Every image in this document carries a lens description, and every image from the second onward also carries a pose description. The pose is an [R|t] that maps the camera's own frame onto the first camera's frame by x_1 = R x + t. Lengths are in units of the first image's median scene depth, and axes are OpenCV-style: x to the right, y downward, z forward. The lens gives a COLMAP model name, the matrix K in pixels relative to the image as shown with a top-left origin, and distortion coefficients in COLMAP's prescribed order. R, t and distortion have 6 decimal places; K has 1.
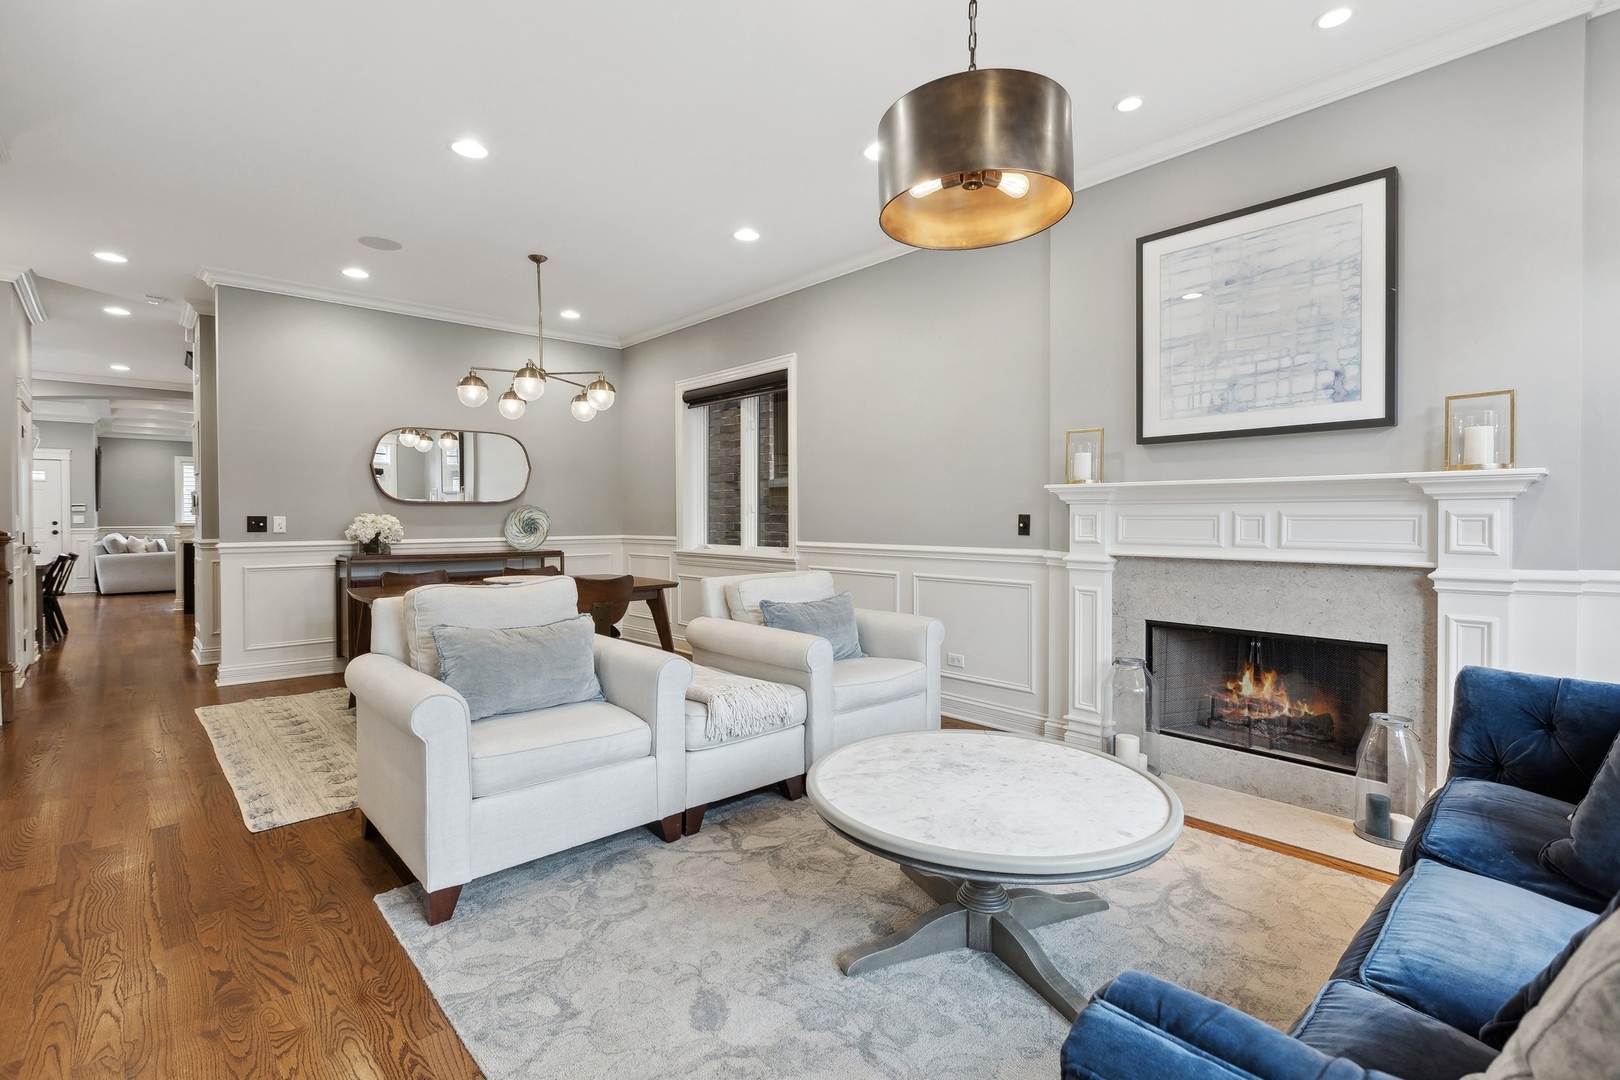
lens RADIAL K [[749.5, 0, 810.0], [0, 749.5, 540.0], [0, 0, 1]] dist [-0.000616, 0.000020]
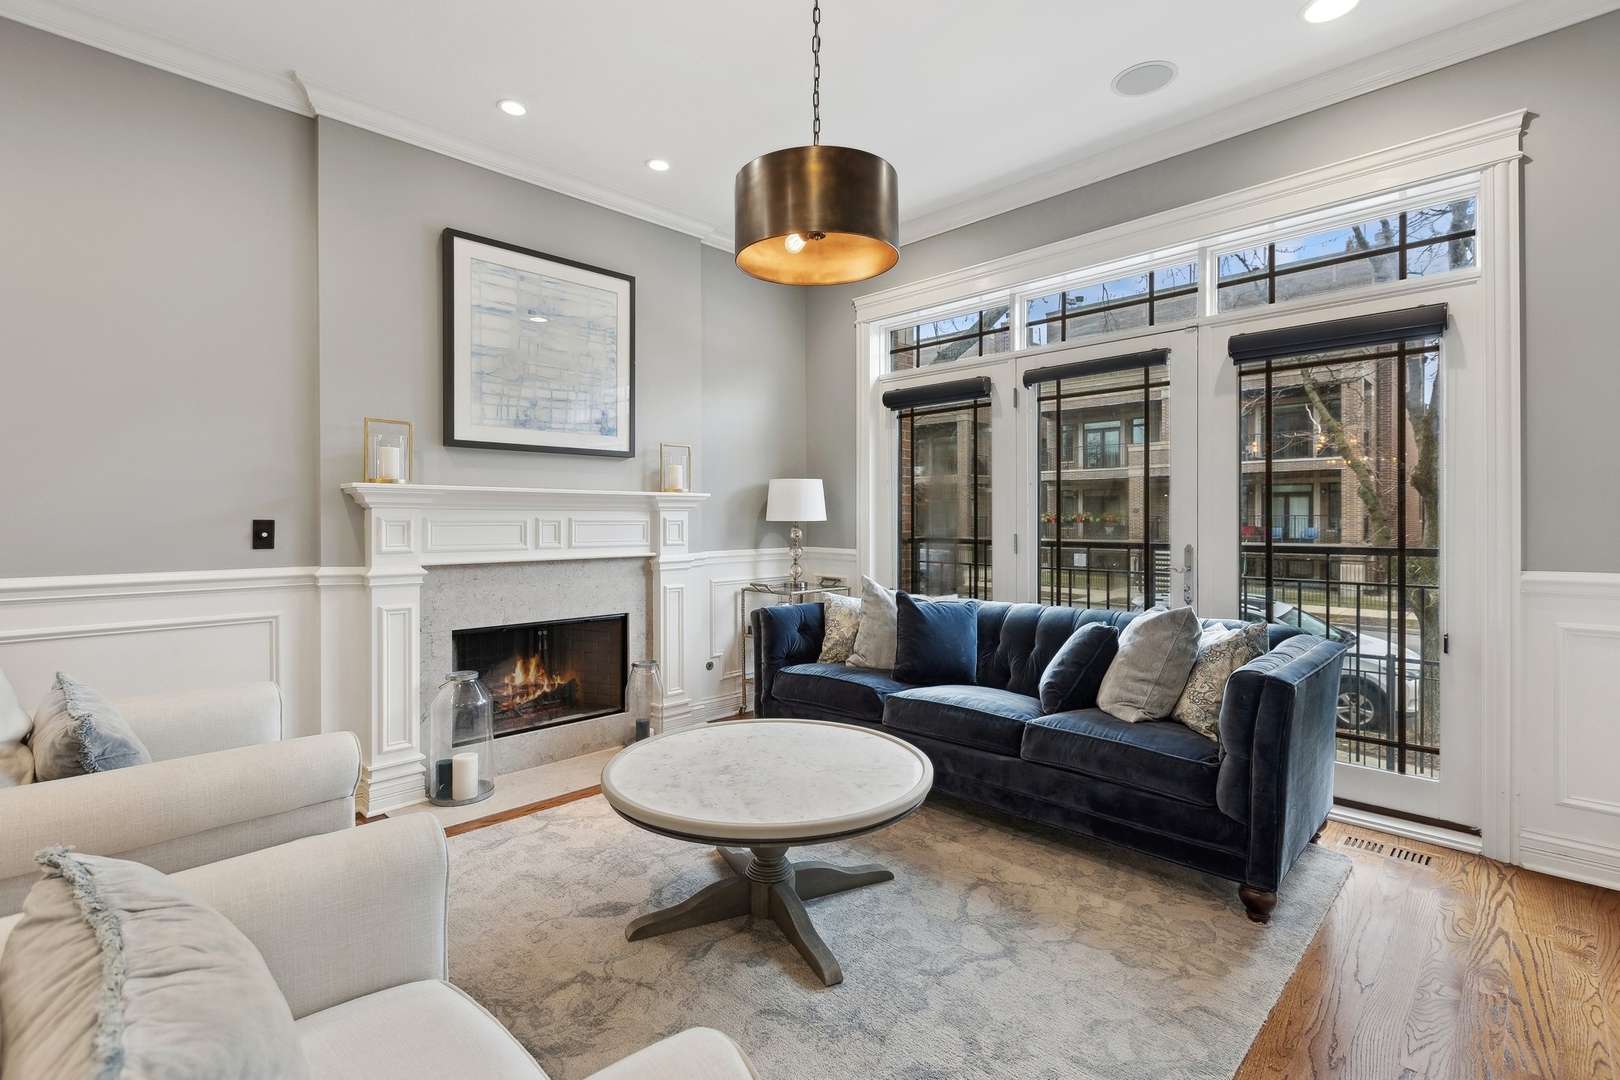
lens RADIAL K [[732.8, 0, 810.5], [0, 732.8, 532.4], [0, 0, 1]] dist [0.002513, 0.000309]
pose [[-0.048359, -0.016415, 0.998695, -0.714535], [0.032951, 0.999294, 0.018021, -0.028658], [-0.998286, 0.033780, -0.047784, 0.833624]]
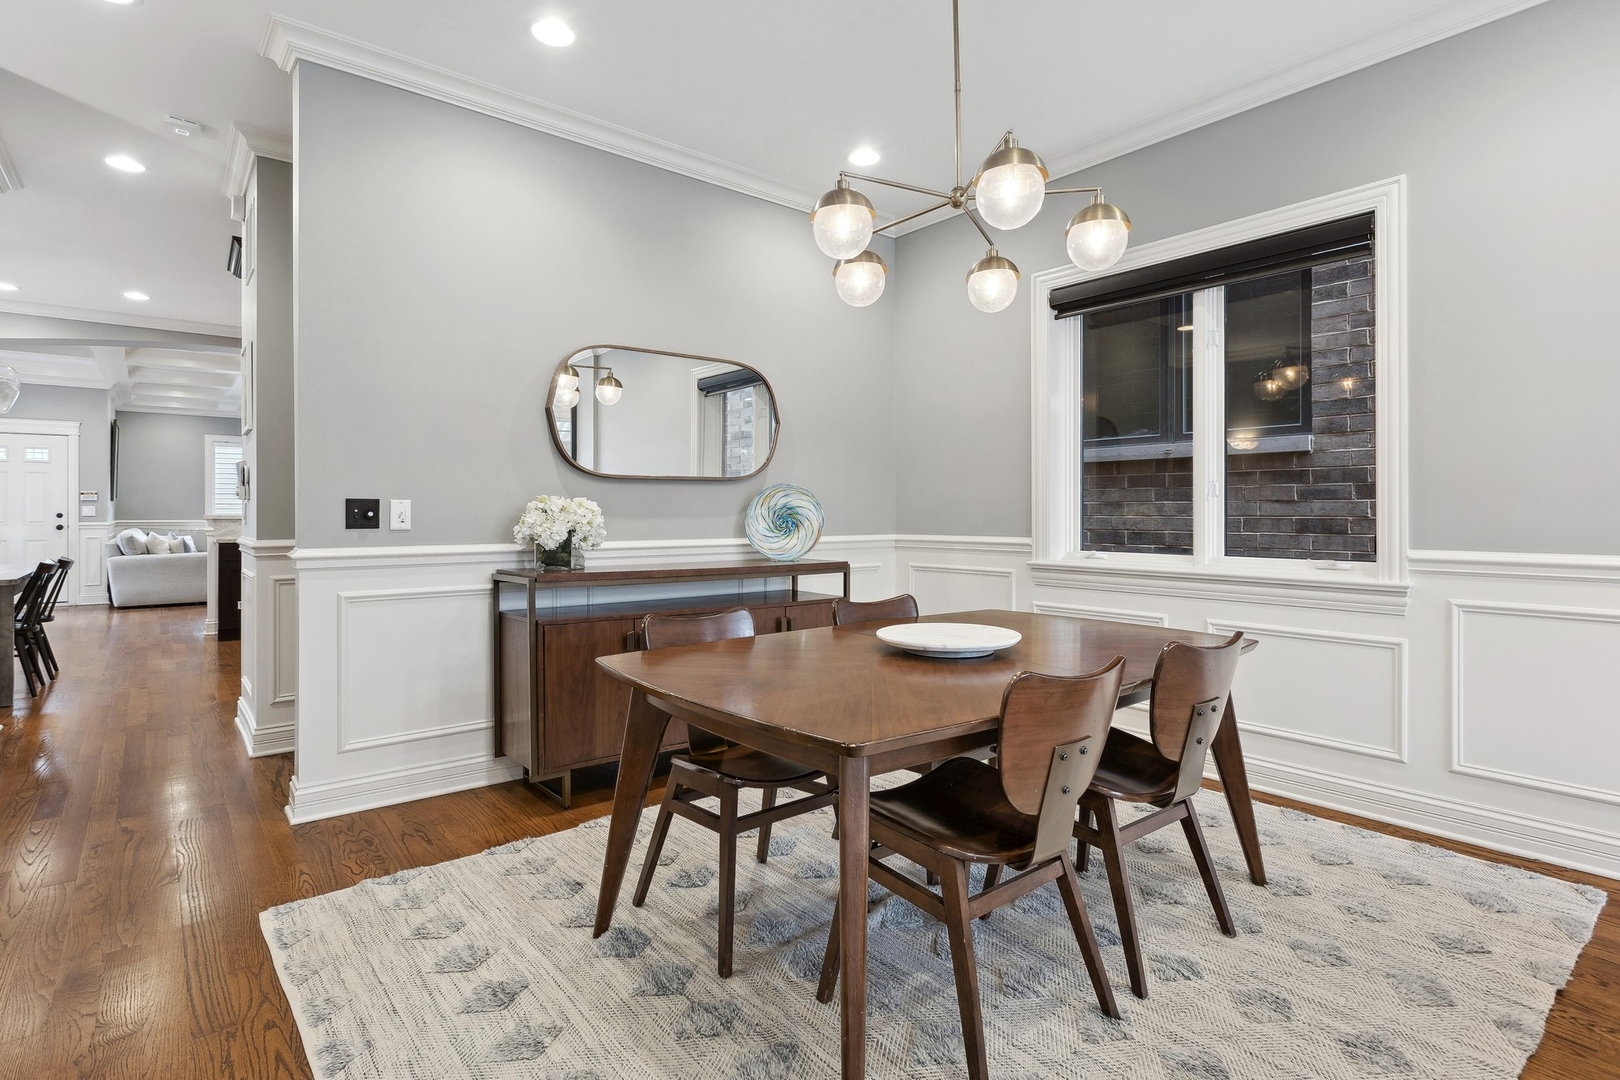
lens RADIAL K [[805.7, 0, 814.4], [0, 805.7, 530.5], [0, 0, 1]] dist [-0.003442, -0.000862]
pose [[0.998680, 0.002921, -0.051283, -0.213359], [-0.003360, 0.999958, -0.008472, -0.002960], [0.051256, 0.008633, 0.998648, 0.244551]]
